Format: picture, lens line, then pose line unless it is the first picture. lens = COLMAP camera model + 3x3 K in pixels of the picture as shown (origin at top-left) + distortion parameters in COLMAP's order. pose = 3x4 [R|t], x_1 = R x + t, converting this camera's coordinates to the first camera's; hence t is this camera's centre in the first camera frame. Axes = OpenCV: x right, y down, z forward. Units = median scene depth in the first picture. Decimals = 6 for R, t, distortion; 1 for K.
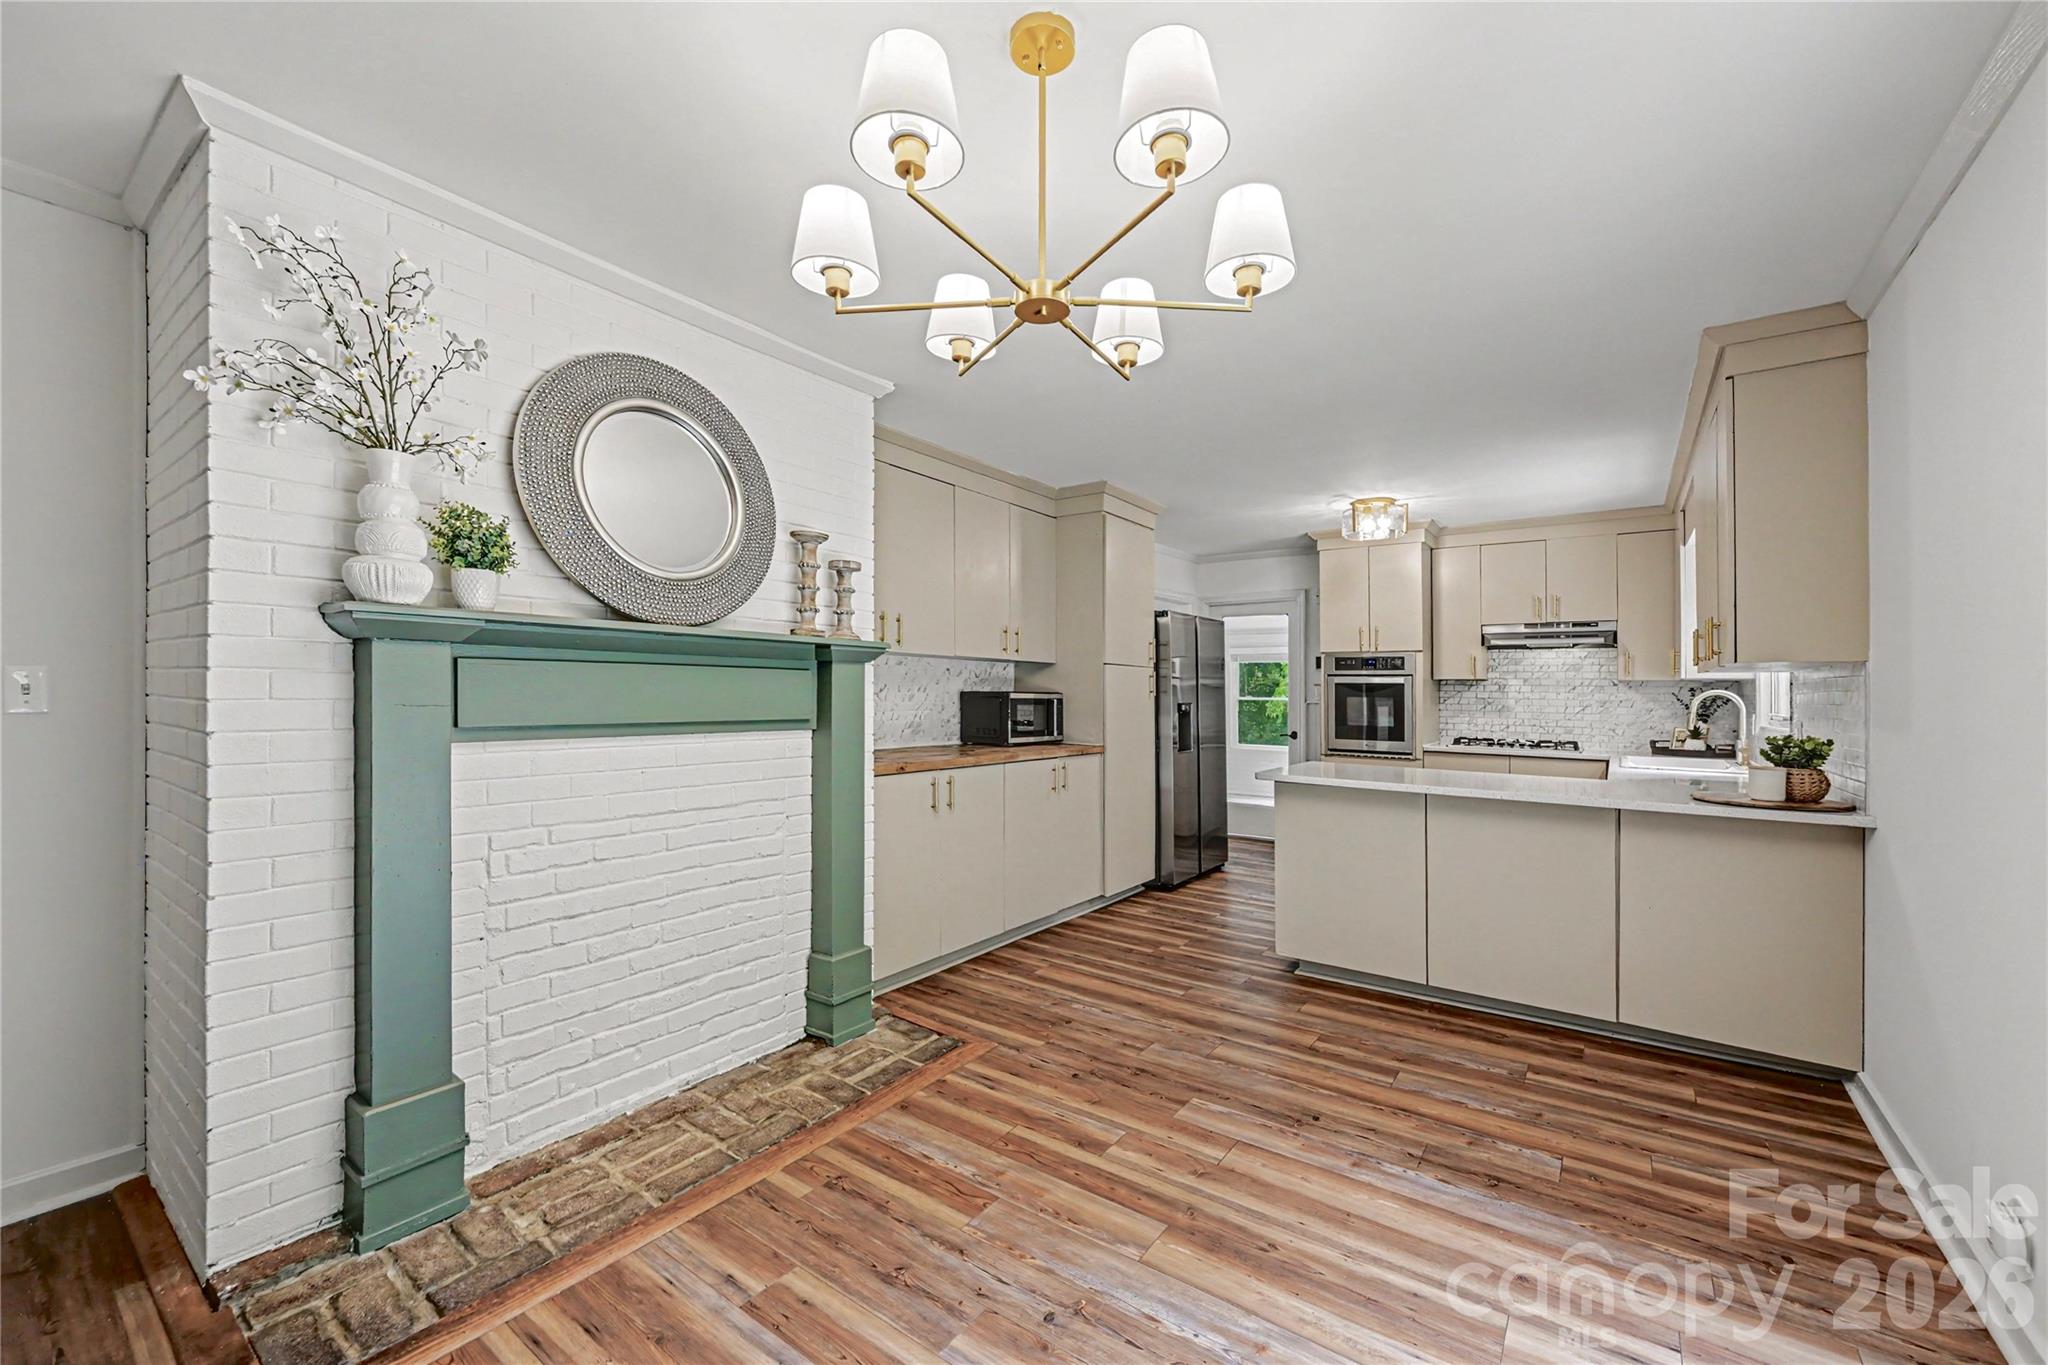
lens RADIAL K [[816.9, 0, 1020.9], [0, 816.9, 690.9], [0, 0, 1]] dist [-0.001148, -0.000039]
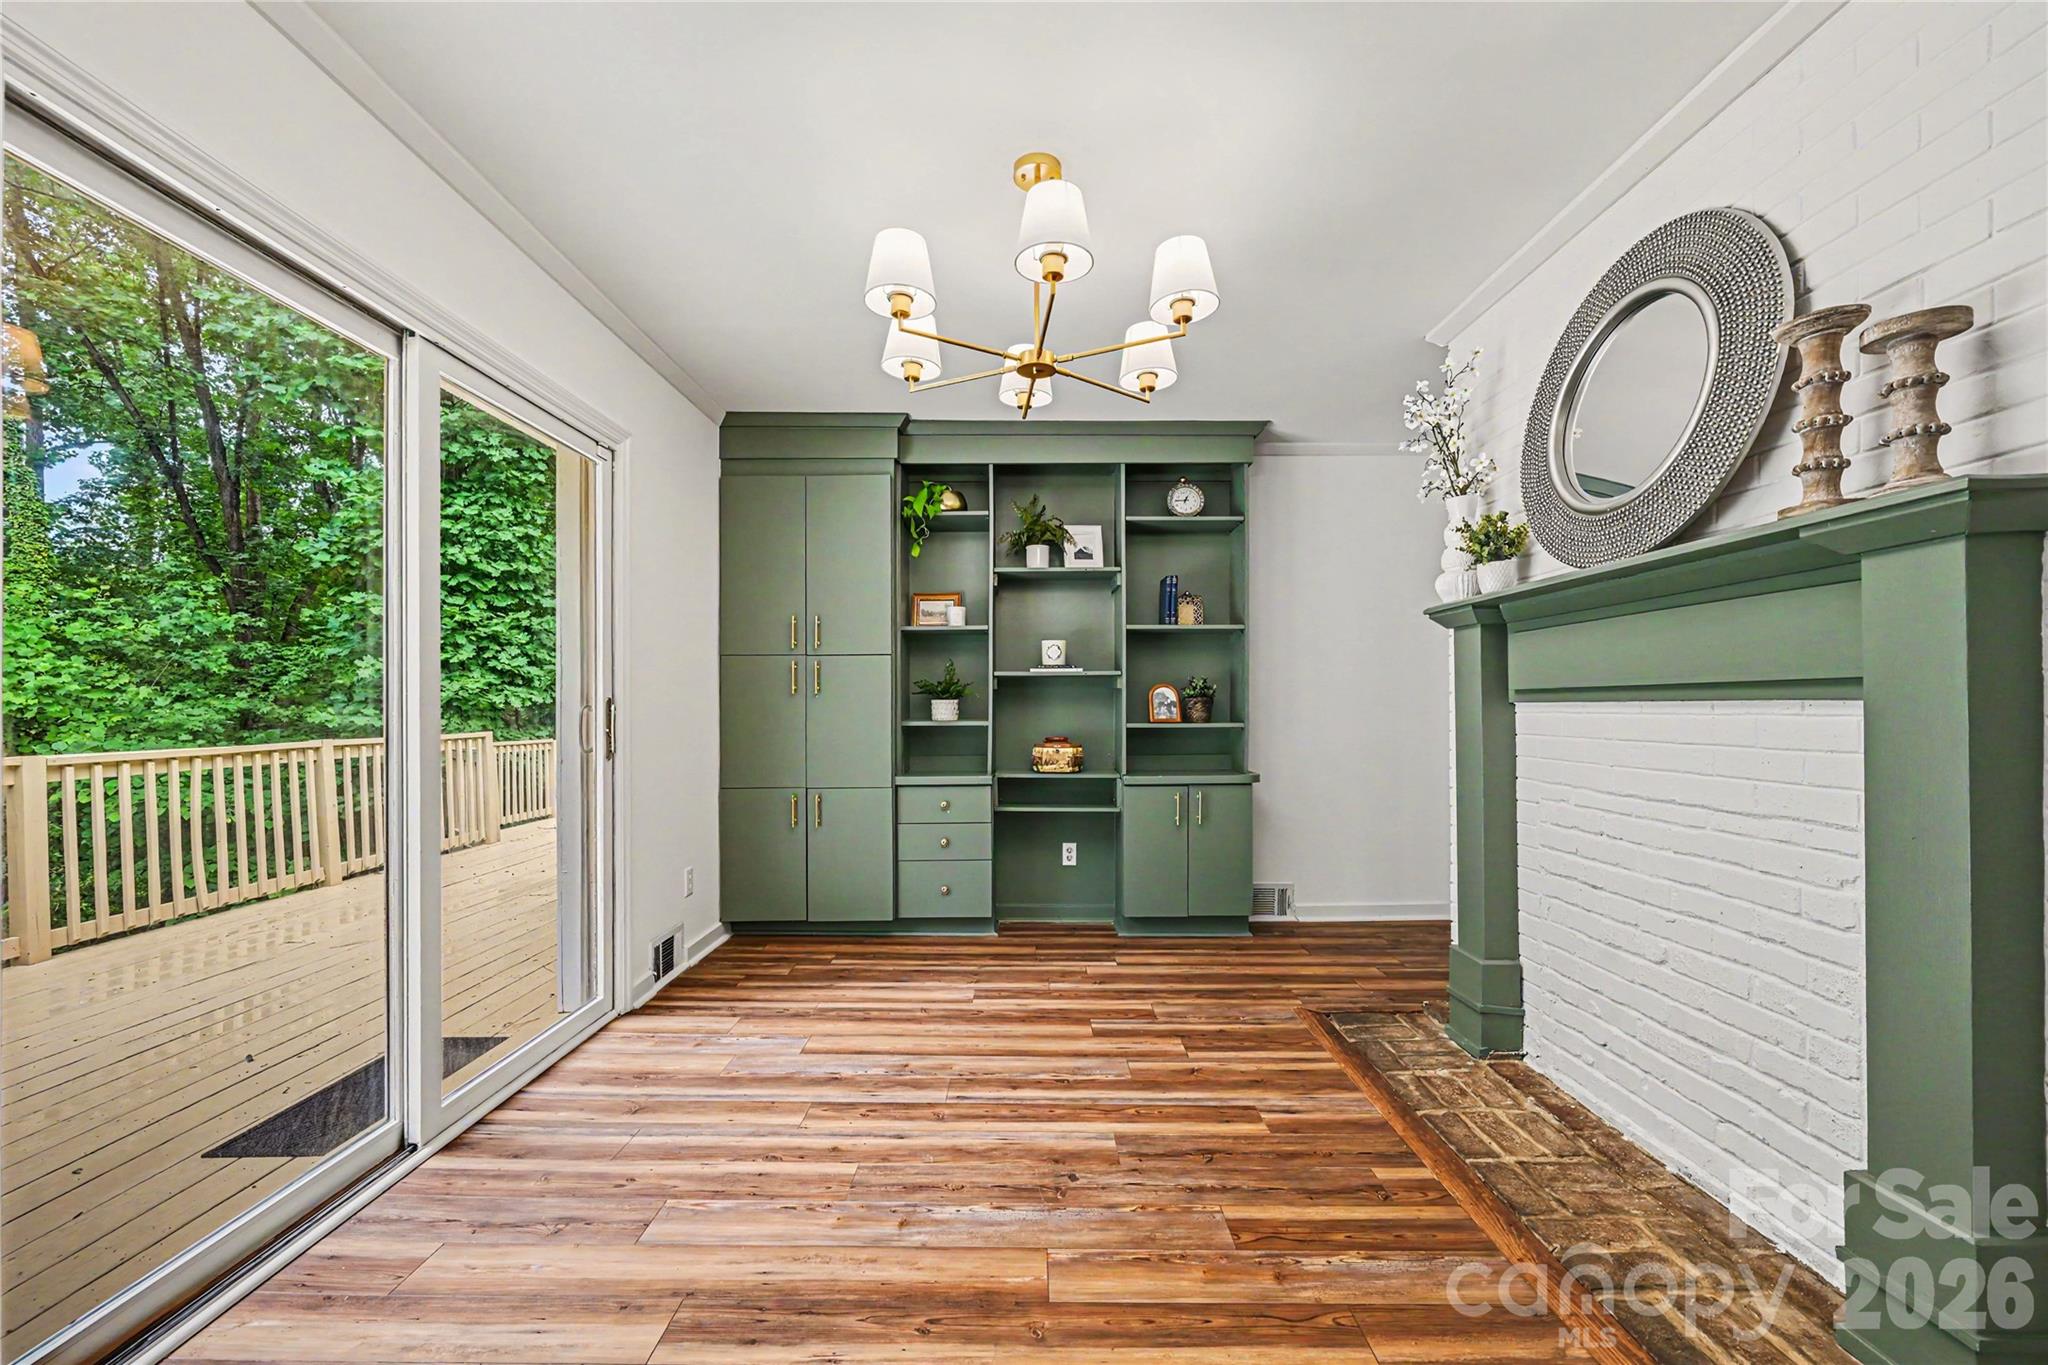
lens RADIAL K [[816.9, 0, 1018.9], [0, 816.9, 700.8], [0, 0, 1]] dist [-0.001148, -0.000039]
pose [[-0.813855, -0.013274, -0.580916, 0.670301], [-0.003212, 0.999827, -0.018347, 0.091193], [0.581059, -0.013066, -0.813757, 1.634820]]
